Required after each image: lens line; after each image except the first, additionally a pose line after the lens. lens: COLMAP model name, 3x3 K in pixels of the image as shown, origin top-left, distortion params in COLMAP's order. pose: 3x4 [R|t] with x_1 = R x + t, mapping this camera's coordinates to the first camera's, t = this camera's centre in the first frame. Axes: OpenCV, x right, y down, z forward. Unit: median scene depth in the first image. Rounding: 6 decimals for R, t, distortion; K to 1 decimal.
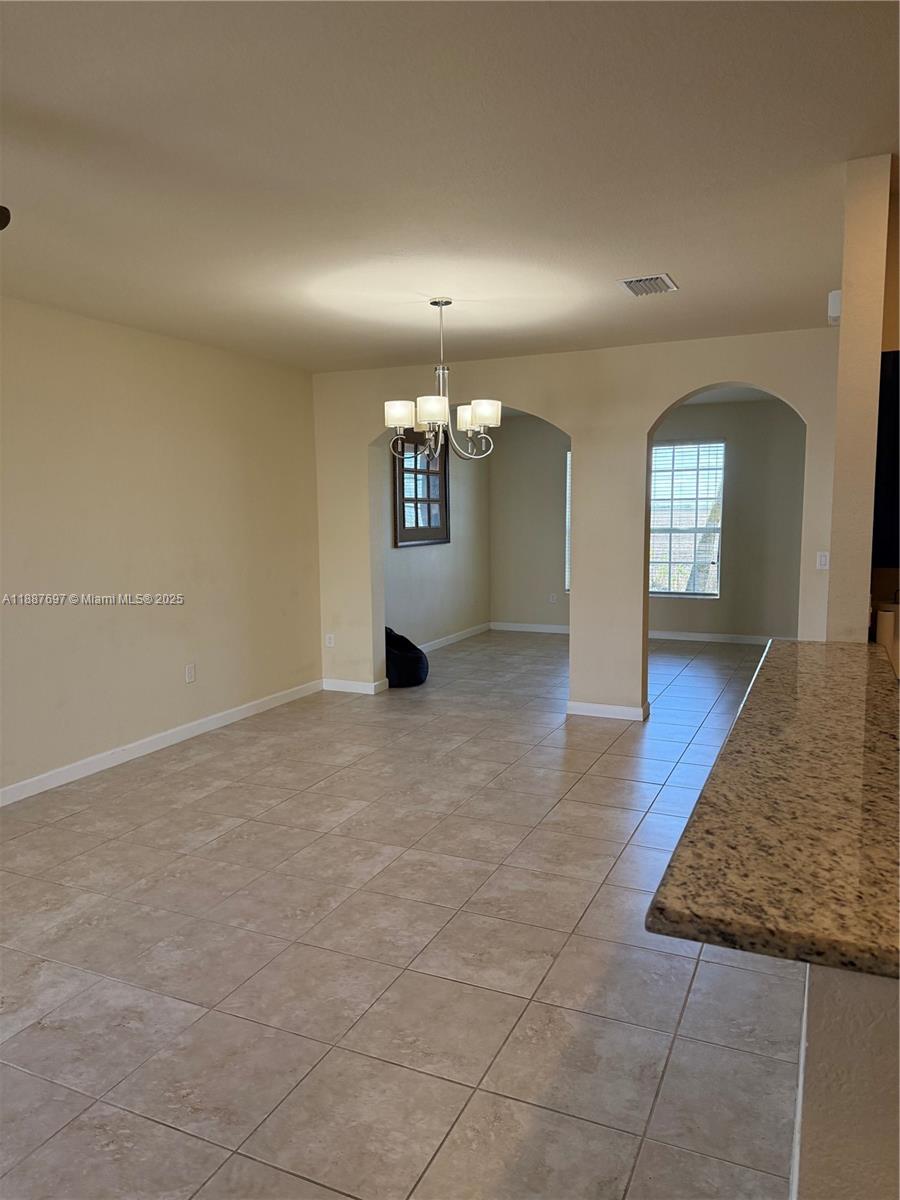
lens RADIAL K [[850.4, 0, 450.0], [0, 850.4, 601.8], [0, 0, 1]] dist [-0.003491, -0.003752]
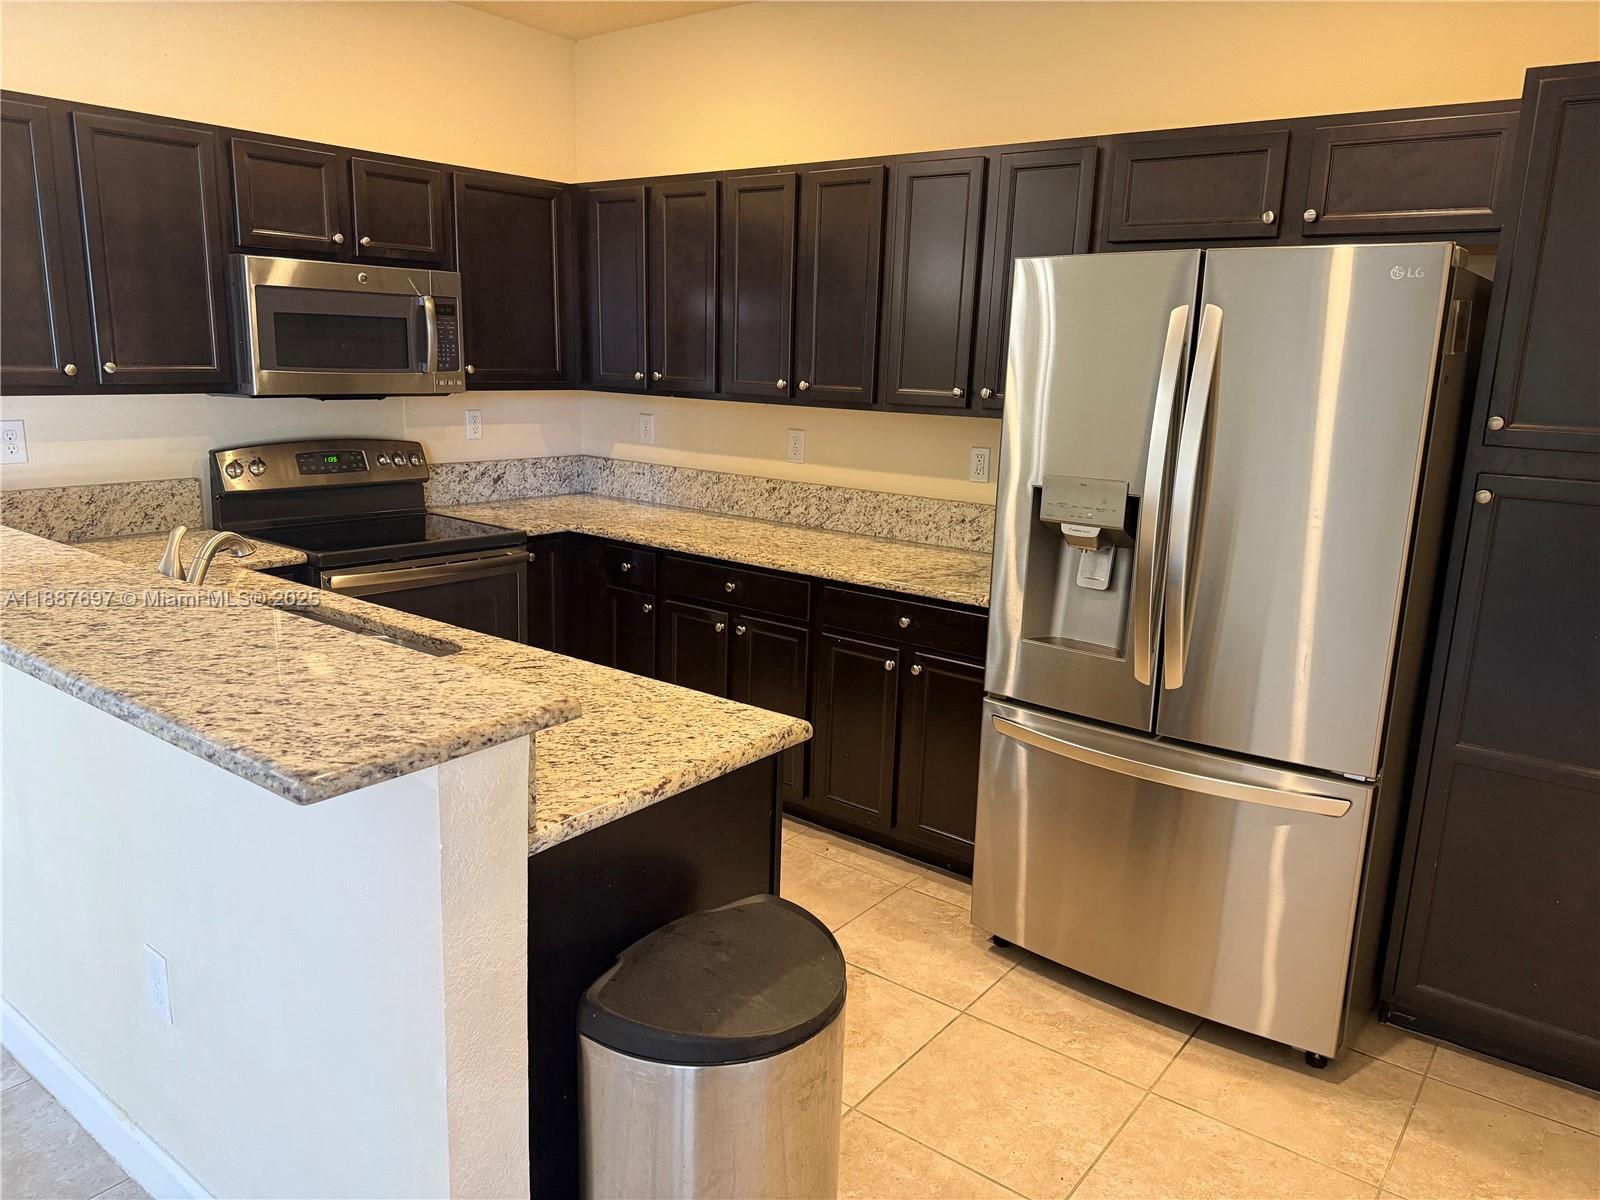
lens RADIAL K [[1133.8, 0, 801.7], [0, 1133.8, 599.4], [0, 0, 1]] dist [-0.003491, -0.003752]
pose [[0.229082, -0.198781, 0.952894, -0.612171], [0.077303, 0.979550, 0.185757, 0.016639], [-0.970333, 0.031108, 0.239764, 0.224176]]
